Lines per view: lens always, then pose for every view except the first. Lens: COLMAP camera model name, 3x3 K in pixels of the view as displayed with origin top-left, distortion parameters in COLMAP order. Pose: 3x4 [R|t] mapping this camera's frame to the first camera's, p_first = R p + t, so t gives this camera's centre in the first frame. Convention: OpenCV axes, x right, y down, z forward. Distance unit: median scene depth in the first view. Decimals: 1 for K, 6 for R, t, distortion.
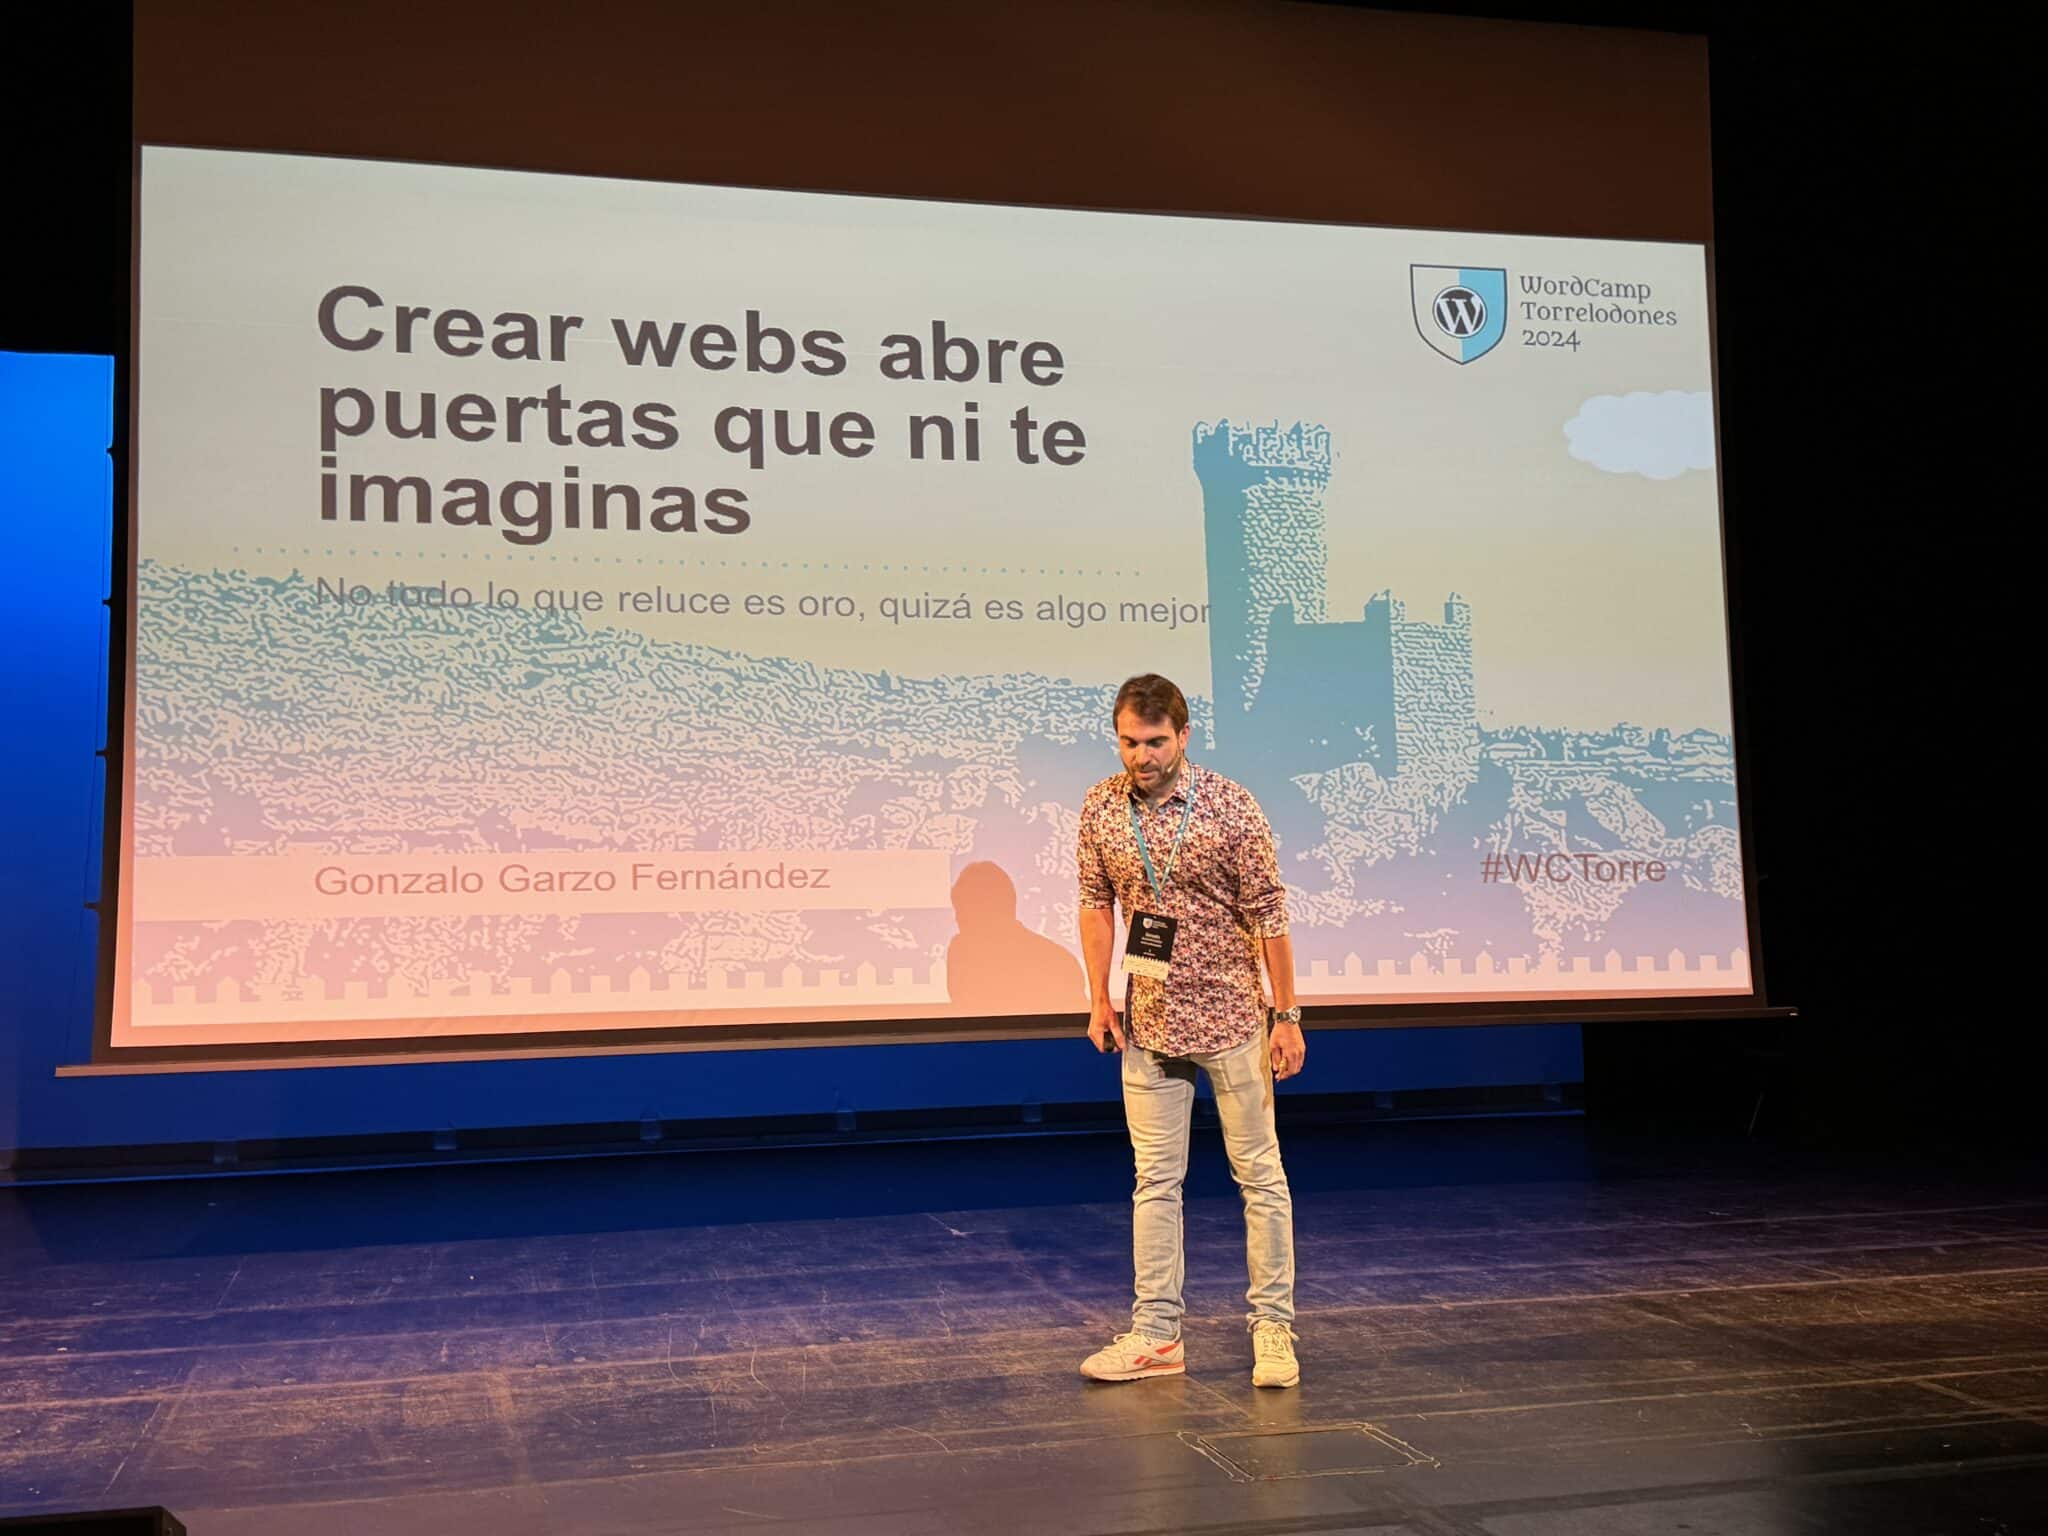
lens RADIAL K [[2236.0, 0, 1024.0], [0, 2236.0, 768.0], [0, 0, 1]] dist [0.183509, -0.433226]
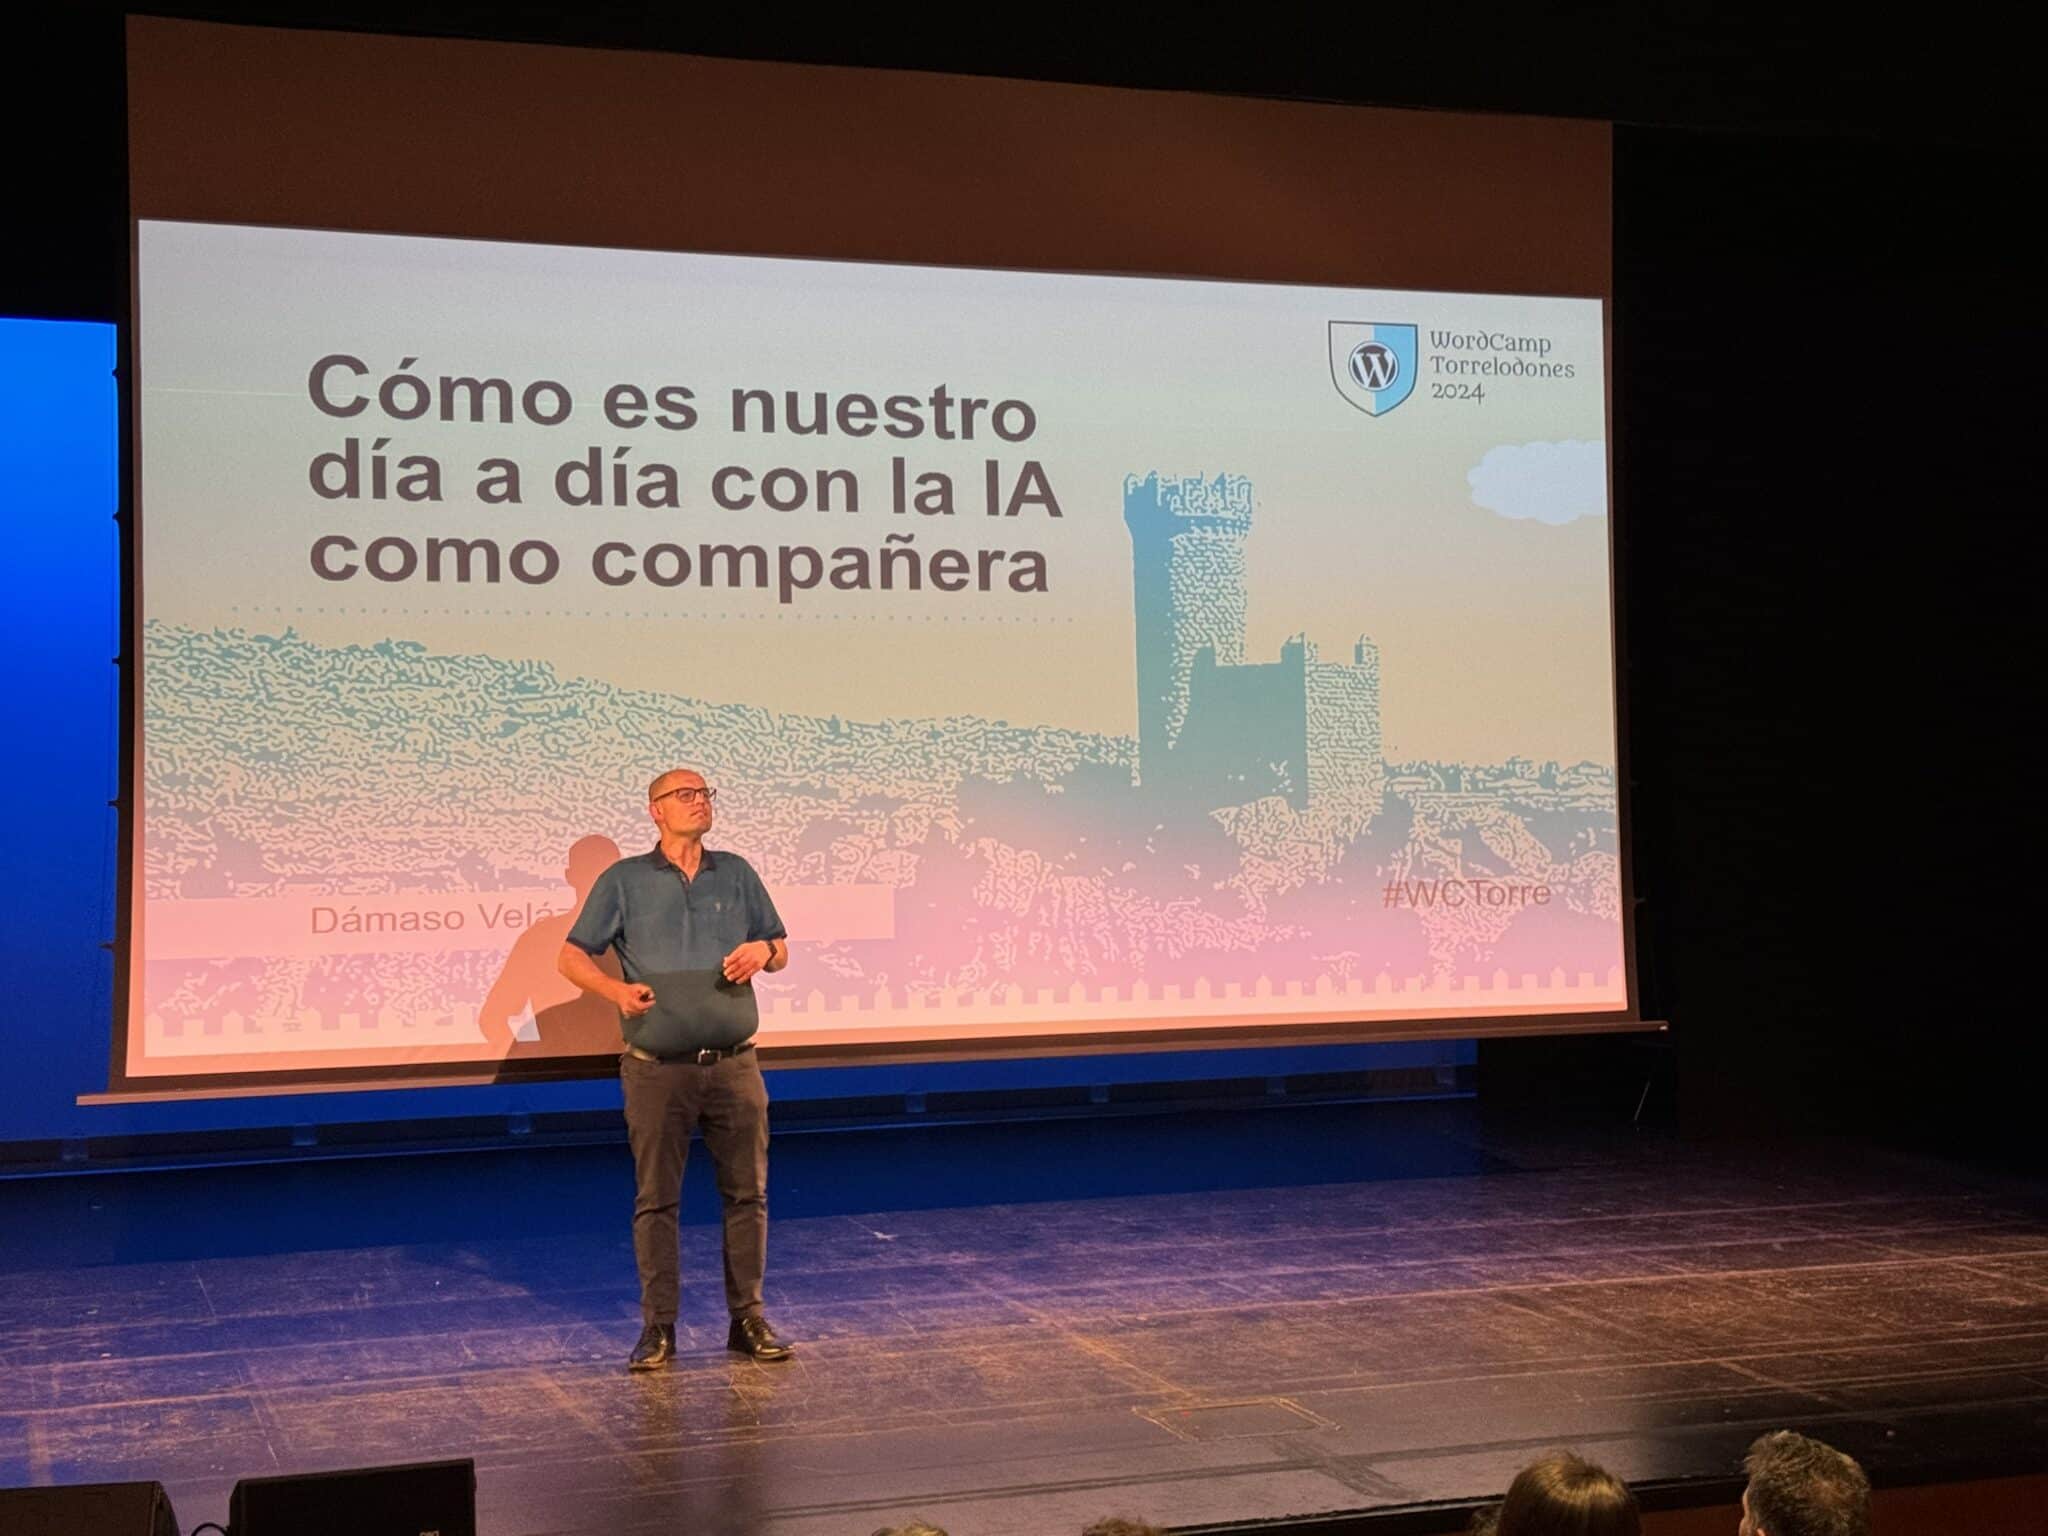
lens RADIAL K [[3037.5, 0, 1107.4], [0, 3037.5, 766.5], [0, 0, 1]] dist [0.154986, -0.382364]
pose [[0.993778, 0.010205, 0.110908, -0.099737], [-0.017451, 0.997762, 0.064554, -0.122197], [-0.110001, -0.066088, 0.991732, -0.470339]]
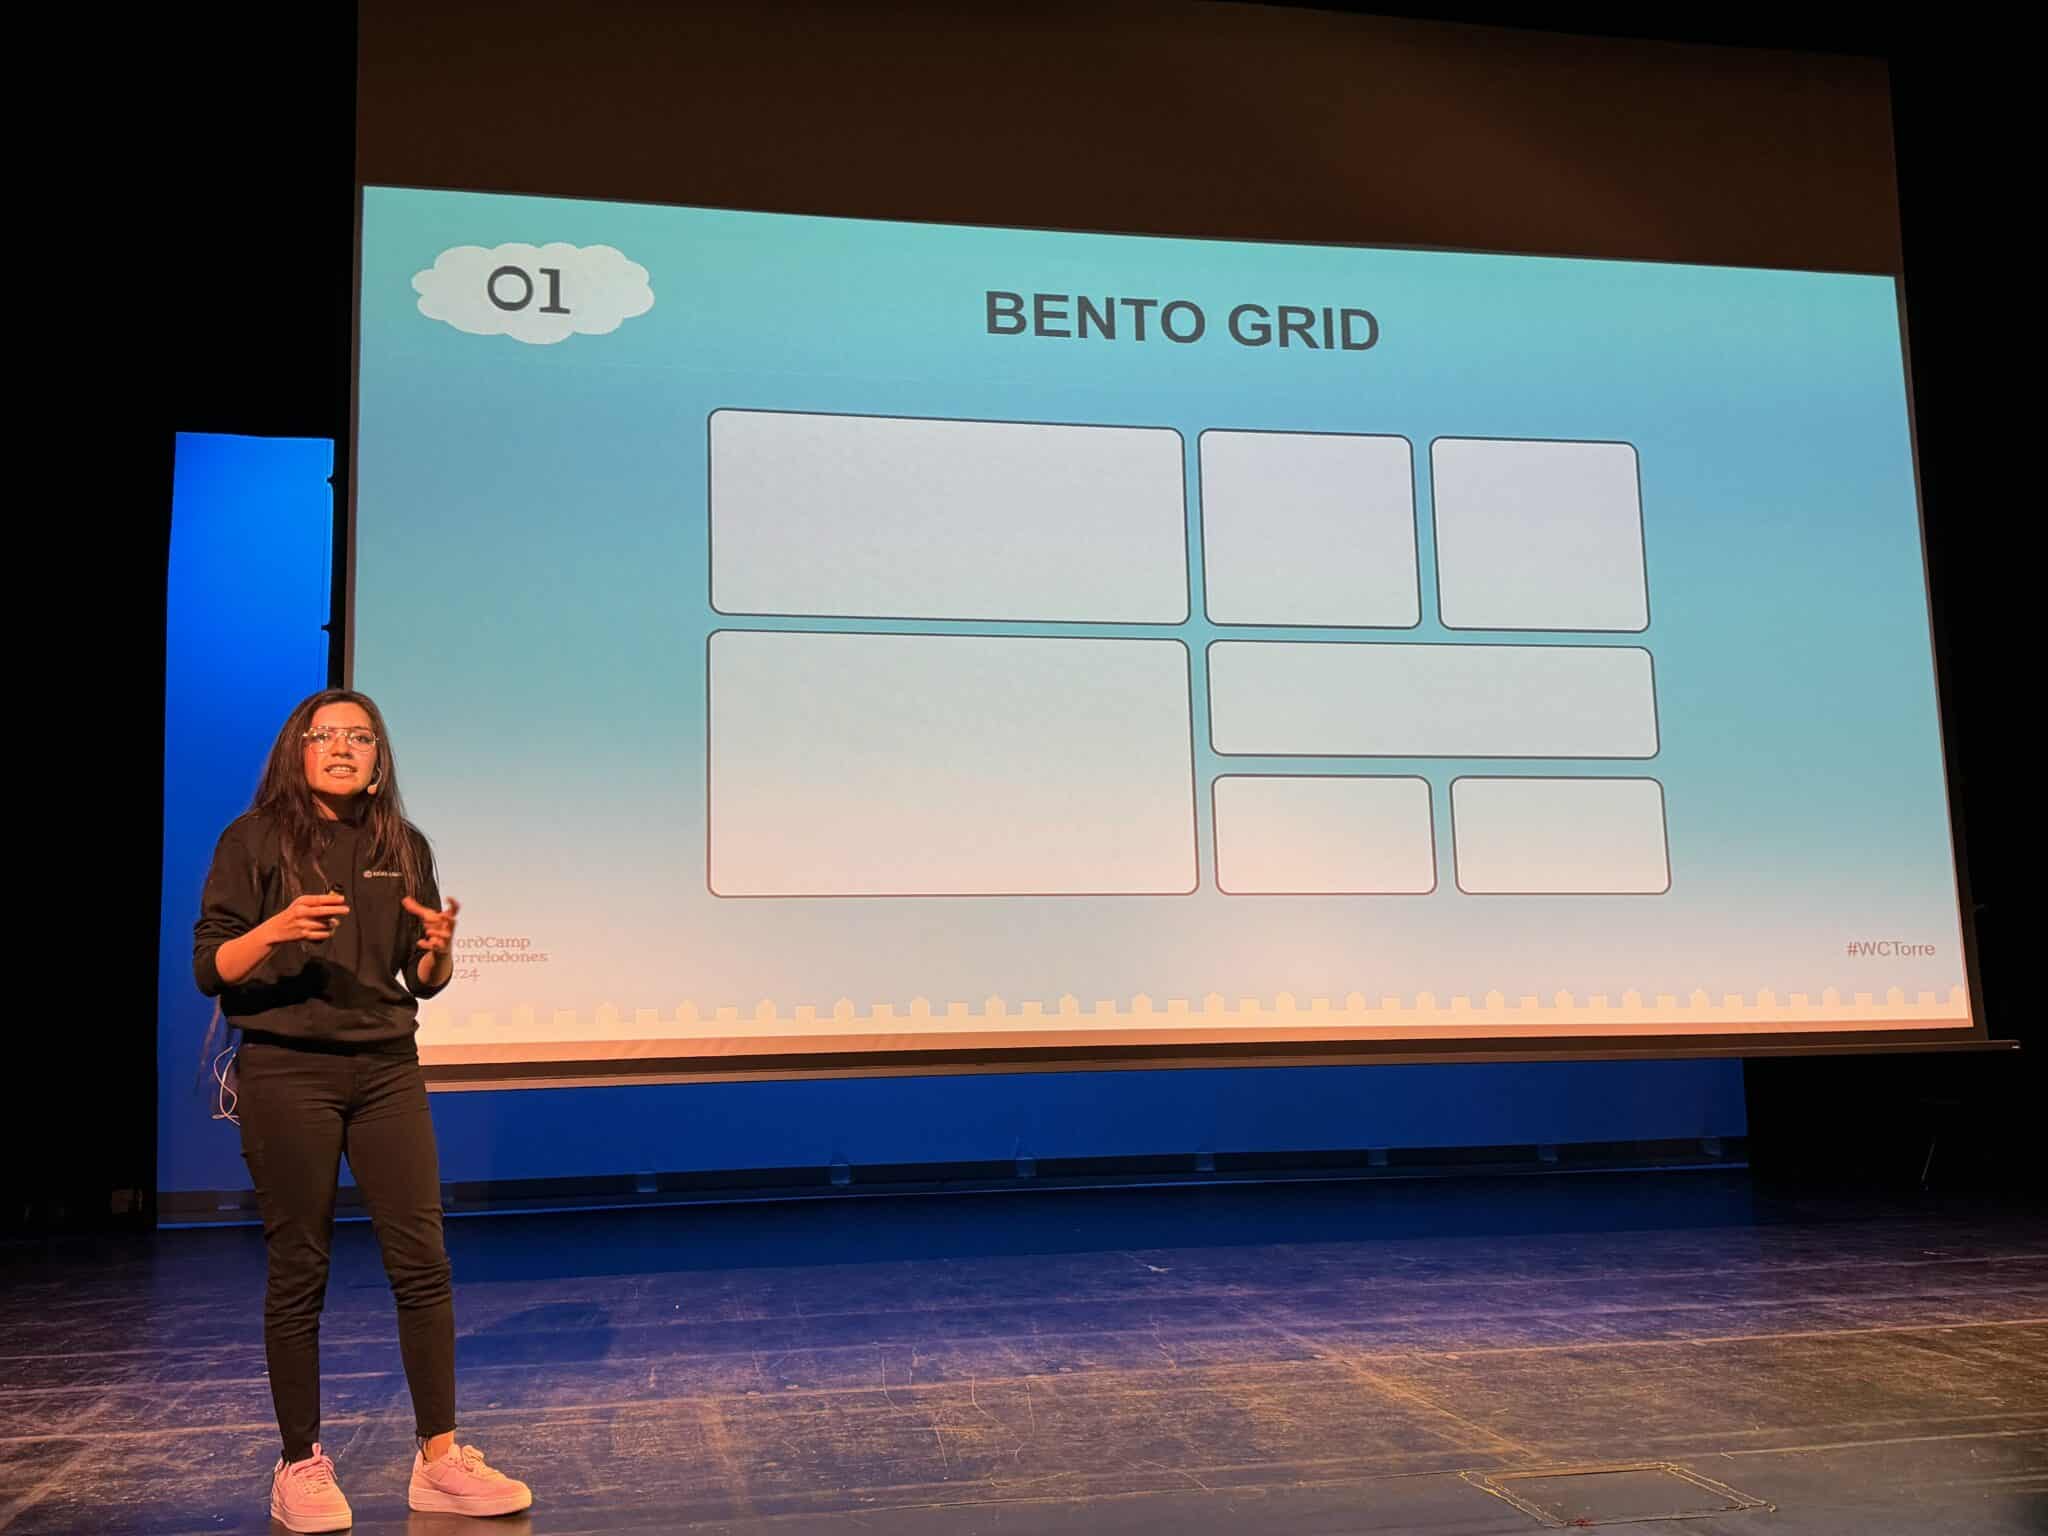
lens RADIAL K [[1961.3, 0, 1024.0], [0, 1961.3, 768.0], [0, 0, 1]] dist [0.127750, -0.284676]
pose [[0.998251, -0.010021, -0.058268, -0.040964], [0.006514, 0.998173, -0.060066, 0.044594], [0.058764, 0.059582, 0.996492, 0.137245]]
